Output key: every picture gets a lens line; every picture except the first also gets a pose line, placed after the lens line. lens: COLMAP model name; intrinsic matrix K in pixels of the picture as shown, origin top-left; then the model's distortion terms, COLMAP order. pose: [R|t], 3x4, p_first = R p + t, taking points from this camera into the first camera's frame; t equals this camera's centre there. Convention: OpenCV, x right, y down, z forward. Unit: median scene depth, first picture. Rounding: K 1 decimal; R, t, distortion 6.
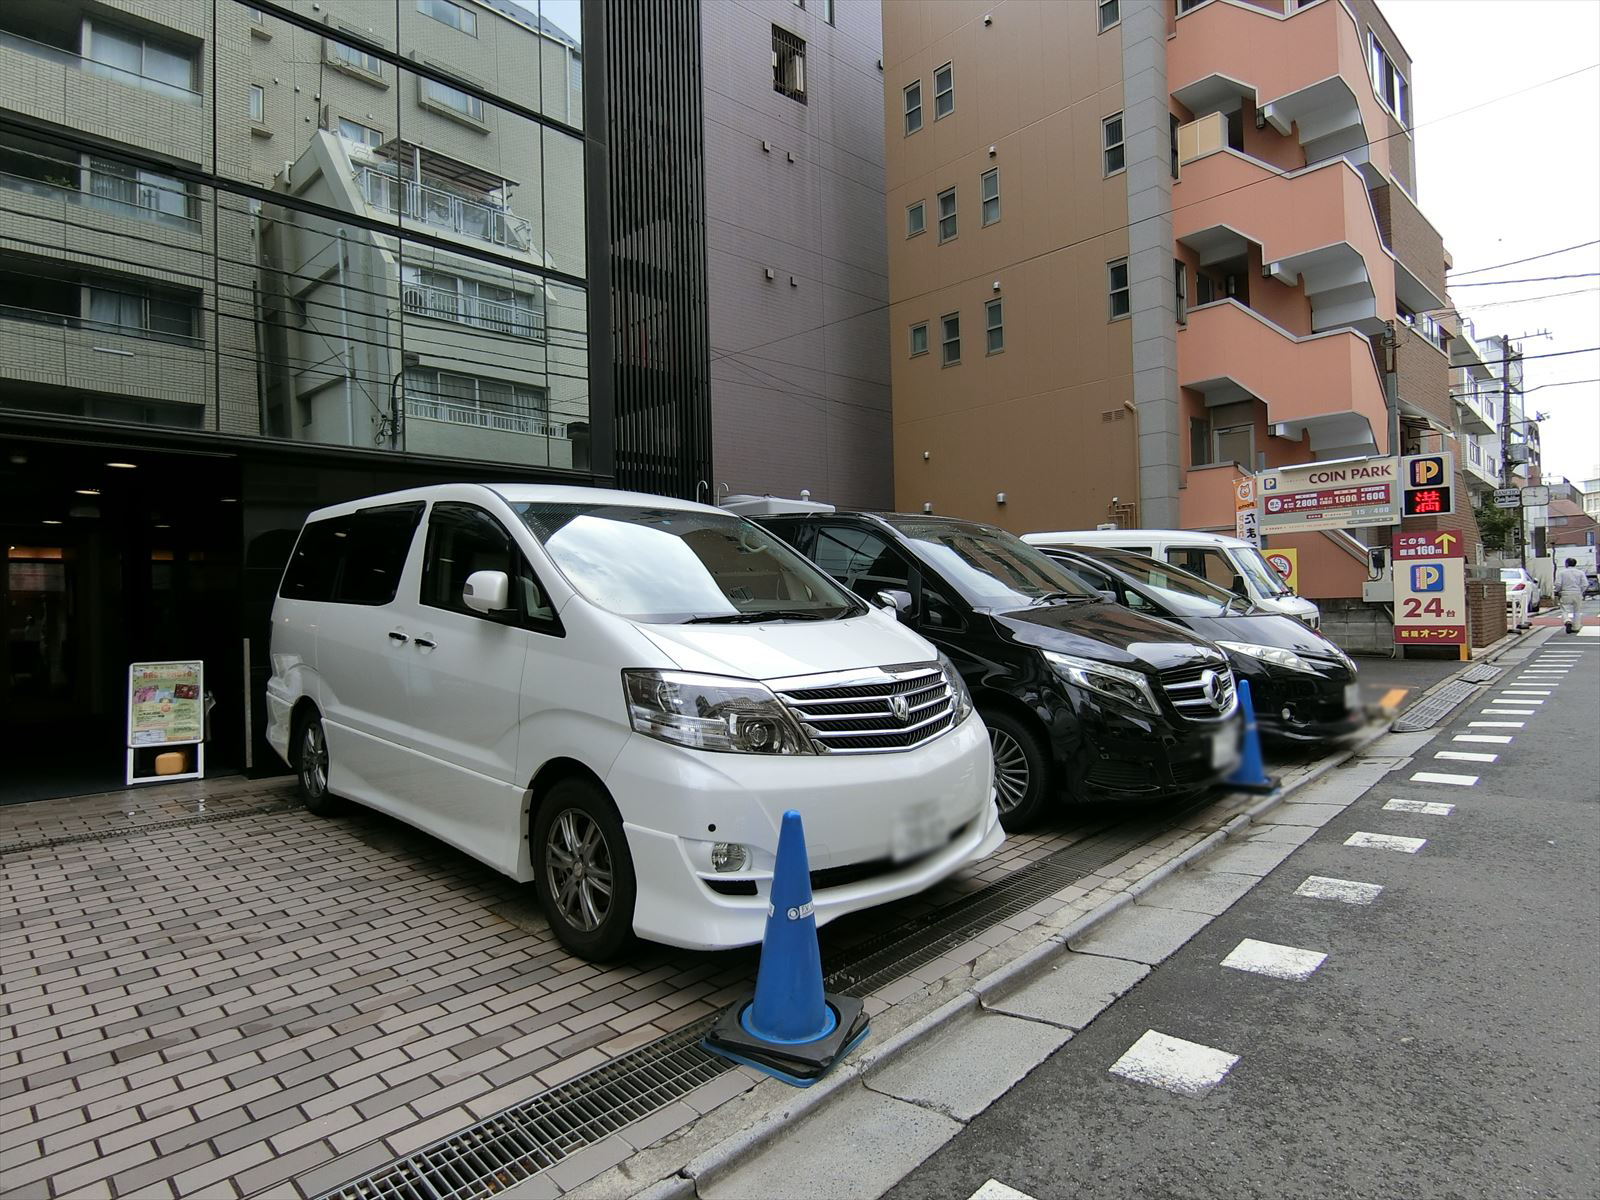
lens RADIAL K [[869.0, 0, 777.8], [0, 869.0, 597.2], [0, 0, 1]] dist [-0.006228, -0.001167]
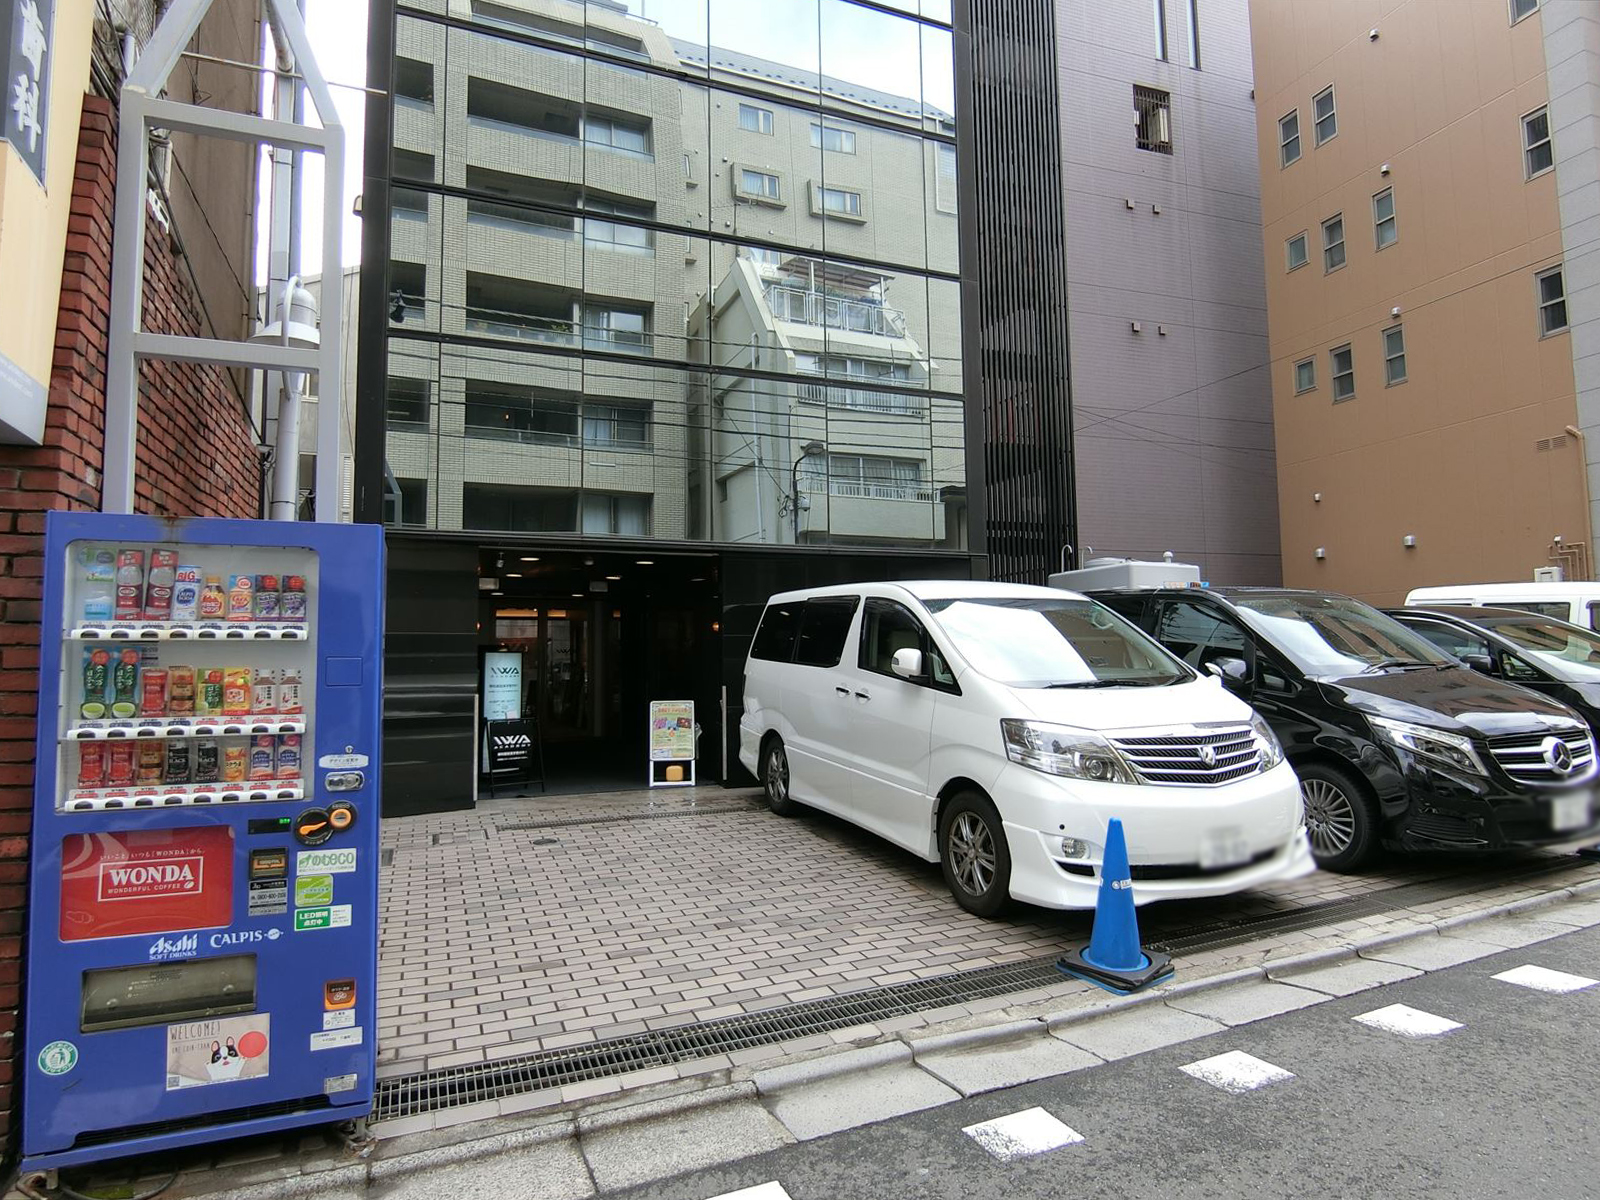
lens RADIAL K [[886.7, 0, 807.1], [0, 886.7, 595.8], [0, 0, 1]] dist [-0.028028, -0.001263]
pose [[0.928647, -0.014260, -0.370690, 0.055636], [-0.005089, 0.998677, -0.051165, -0.035141], [0.370929, 0.049400, 0.927346, -0.387494]]
